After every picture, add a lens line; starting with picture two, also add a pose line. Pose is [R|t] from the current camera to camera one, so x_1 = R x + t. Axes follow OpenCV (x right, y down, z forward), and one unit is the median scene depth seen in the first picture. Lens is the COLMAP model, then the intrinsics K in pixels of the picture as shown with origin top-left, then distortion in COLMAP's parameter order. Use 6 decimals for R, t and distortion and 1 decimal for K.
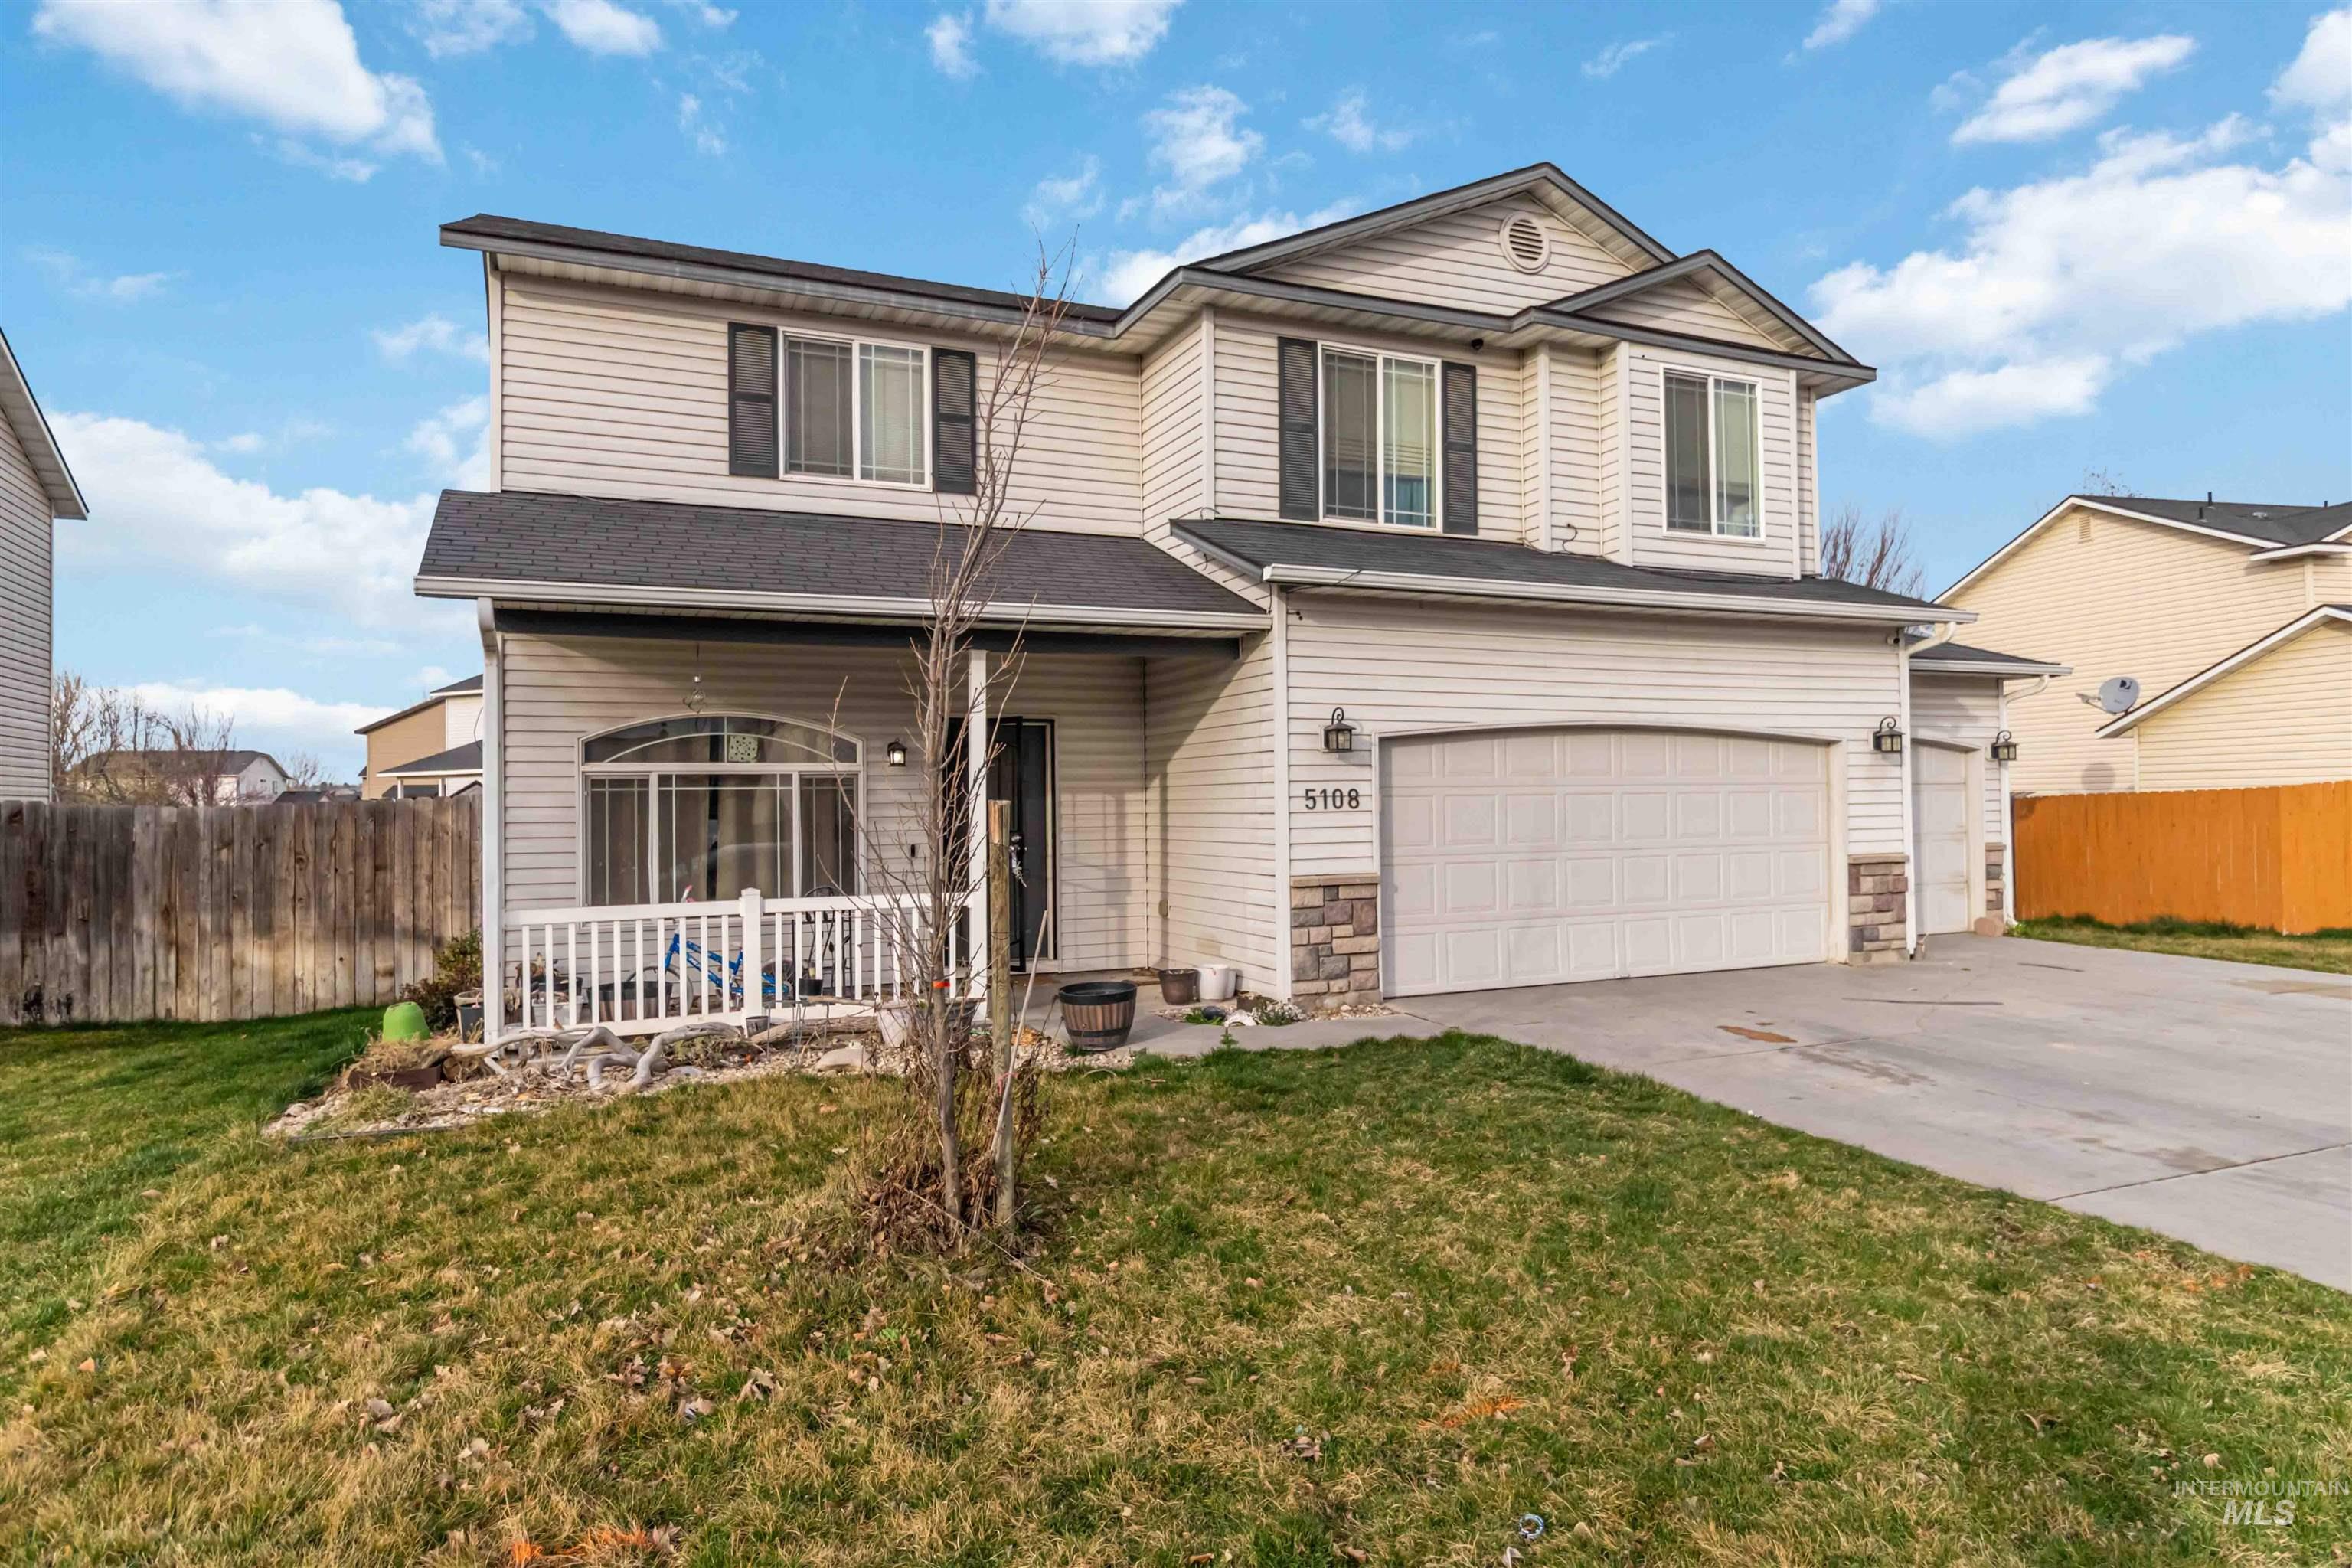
lens RADIAL K [[1392.1, 0, 1176.0], [0, 1392.1, 784.0], [0, 0, 1]] dist [-0.001961, -0.000029]
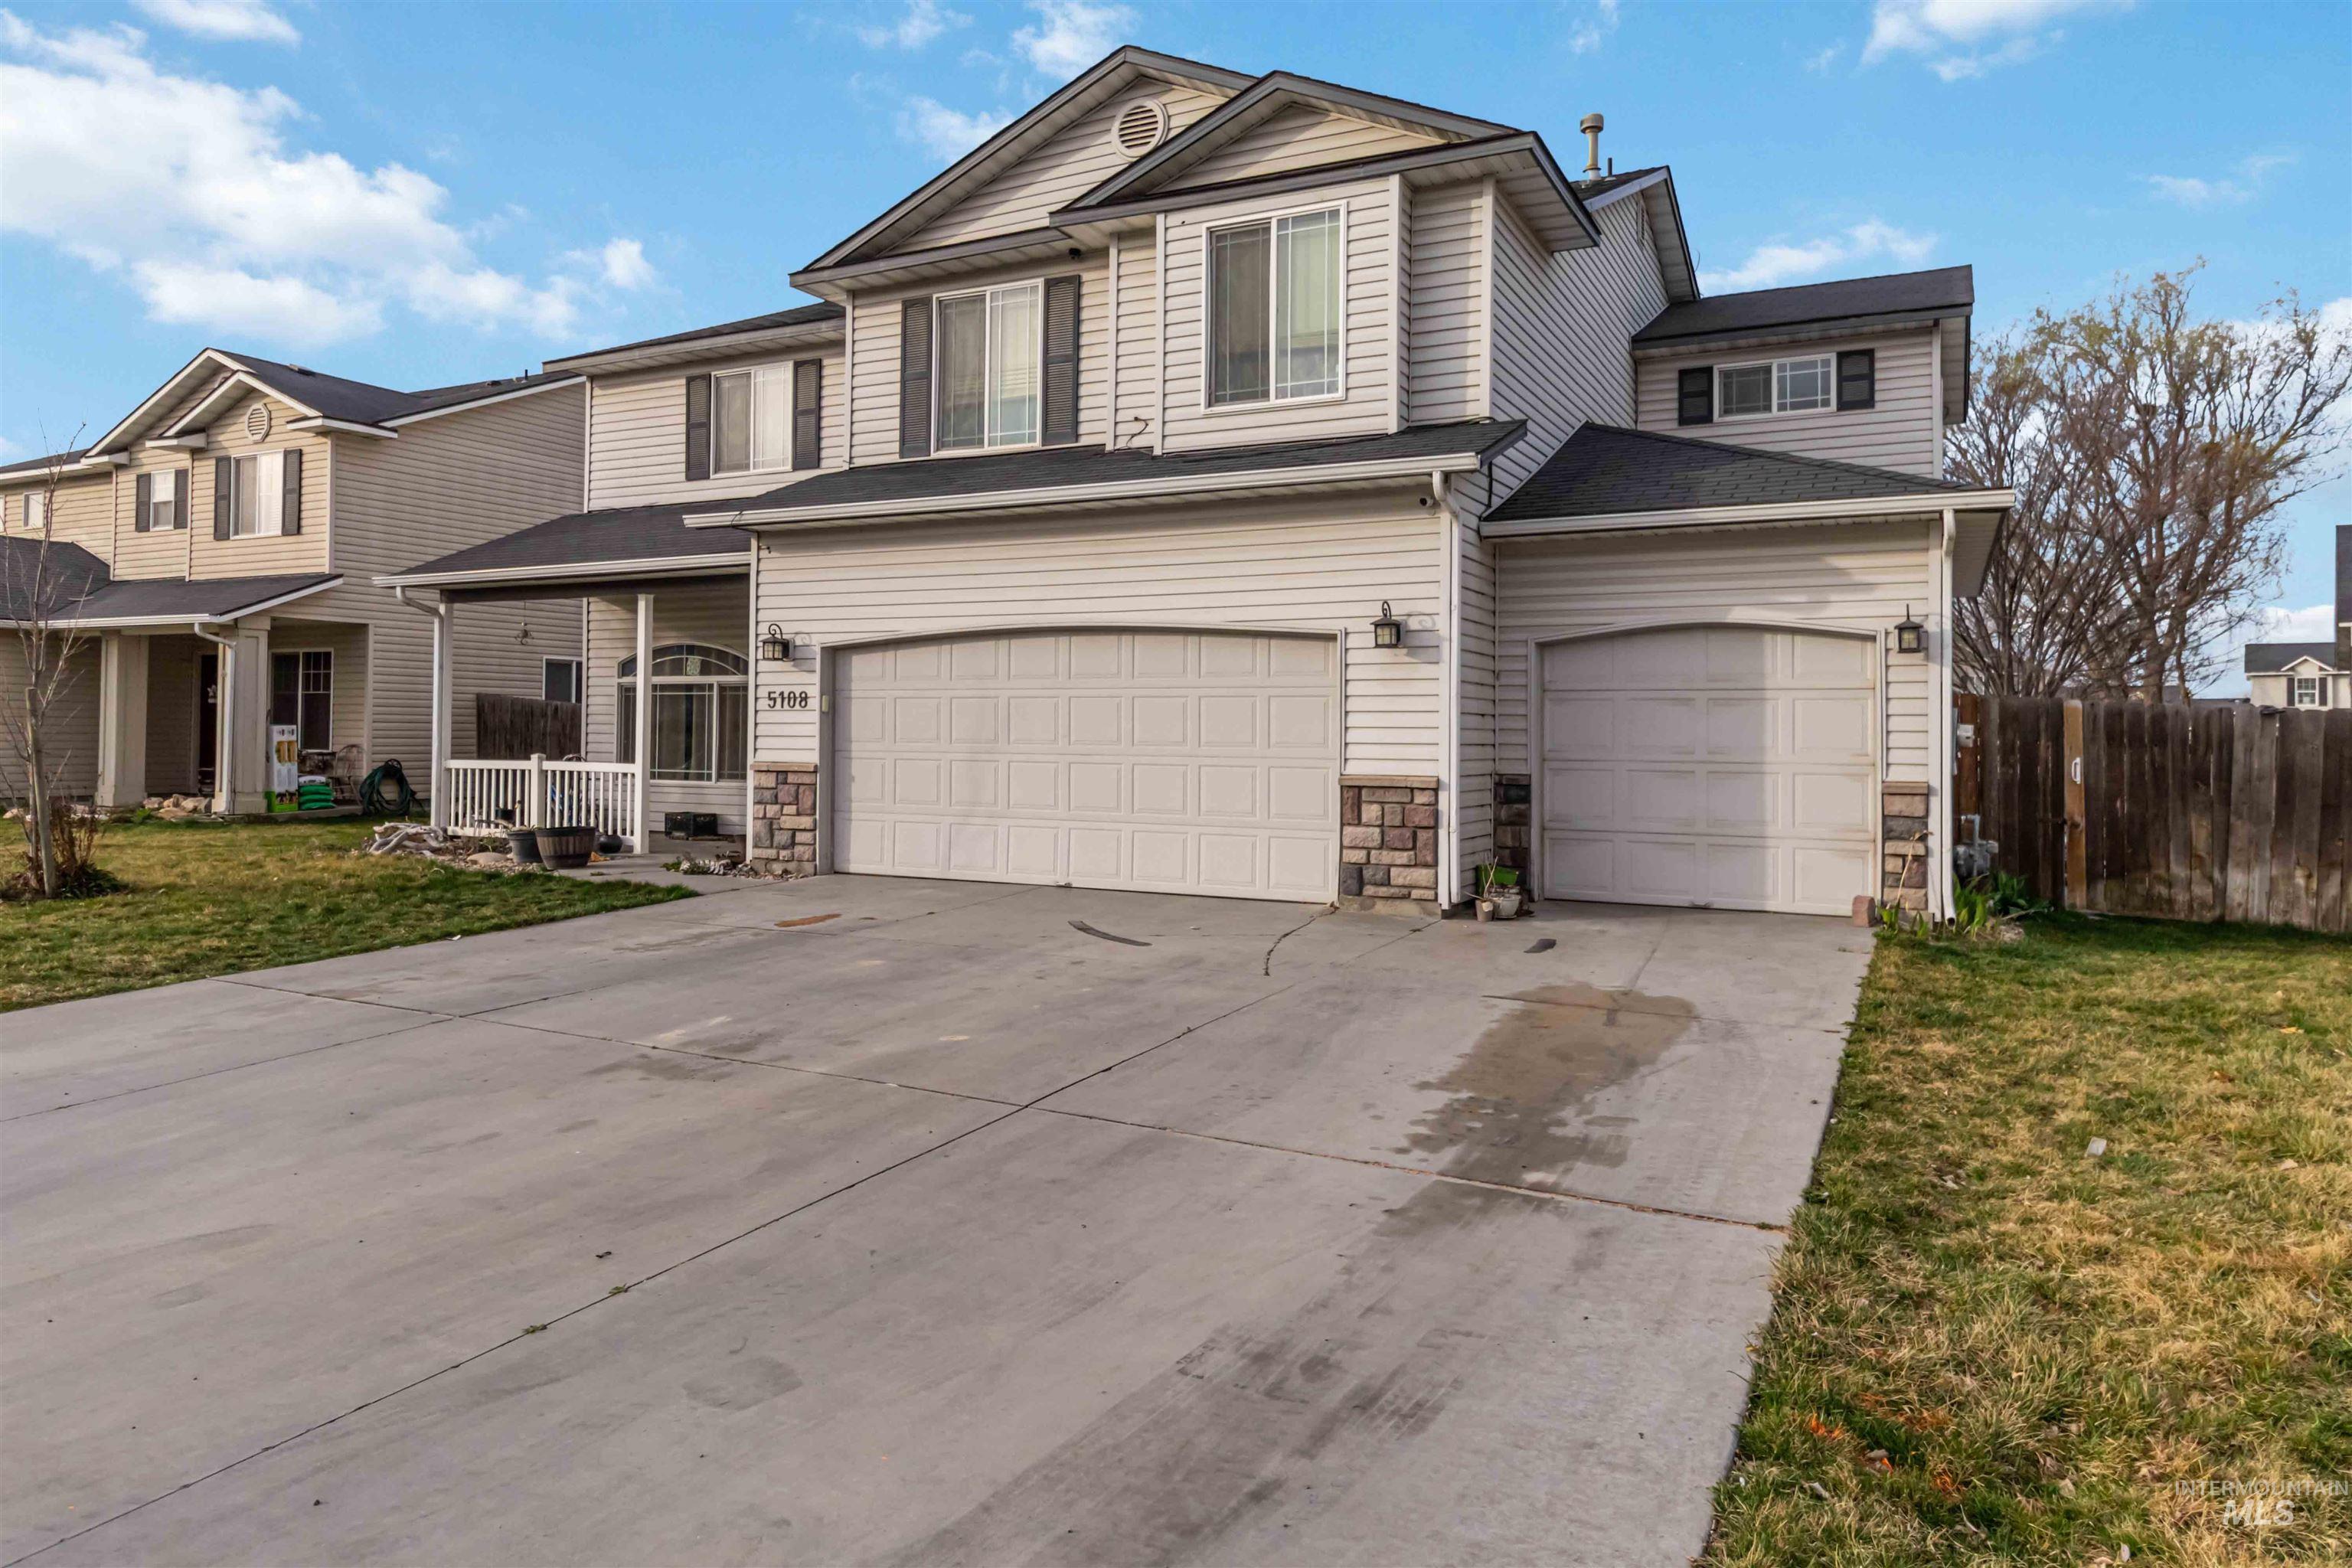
lens RADIAL K [[1461.3, 0, 1175.0], [0, 1461.3, 710.0], [0, 0, 1]] dist [0.005595, 0.000097]
pose [[0.621084, 0.006745, -0.783715, 1.133070], [-0.005464, 0.999976, 0.004276, 0.010752], [0.783725, 0.001627, 0.621106, 0.412450]]
